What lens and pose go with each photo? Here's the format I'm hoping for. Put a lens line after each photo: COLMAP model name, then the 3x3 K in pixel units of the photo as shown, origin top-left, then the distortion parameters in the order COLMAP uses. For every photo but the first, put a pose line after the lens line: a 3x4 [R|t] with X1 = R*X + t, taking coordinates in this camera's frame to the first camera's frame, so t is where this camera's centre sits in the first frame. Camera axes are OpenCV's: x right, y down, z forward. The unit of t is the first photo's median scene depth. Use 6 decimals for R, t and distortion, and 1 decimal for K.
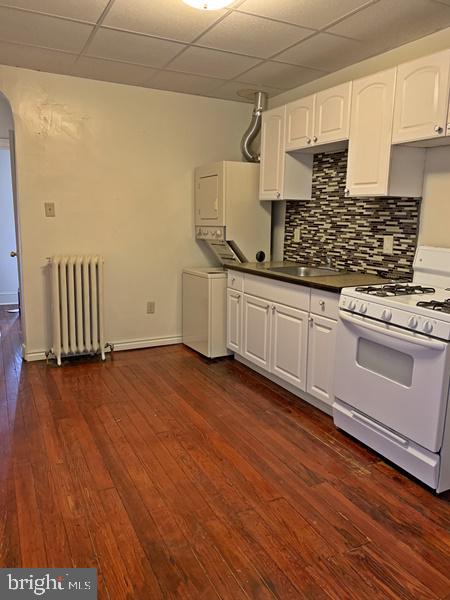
lens RADIAL K [[465.1, 0, 228.0], [0, 465.1, 299.7], [0, 0, 1]] dist [0.062066, -0.010455]
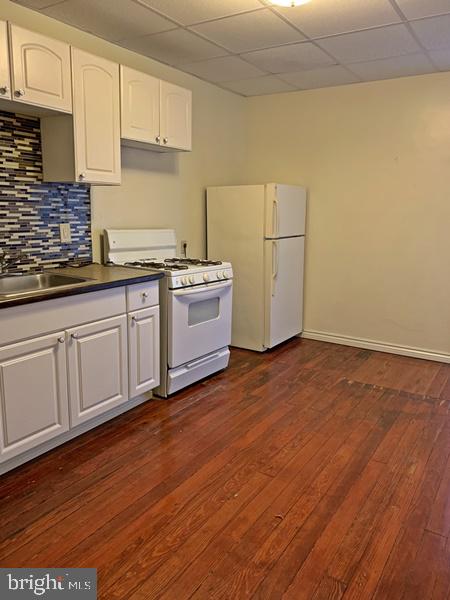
lens RADIAL K [[465.1, 0, 227.5], [0, 465.1, 298.0], [0, 0, 1]] dist [0.062066, -0.010455]
pose [[-0.509179, -0.197389, 0.837720, -0.660008], [0.126371, 0.945649, 0.299630, -0.240880], [-0.851333, 0.258429, -0.456560, 1.212056]]
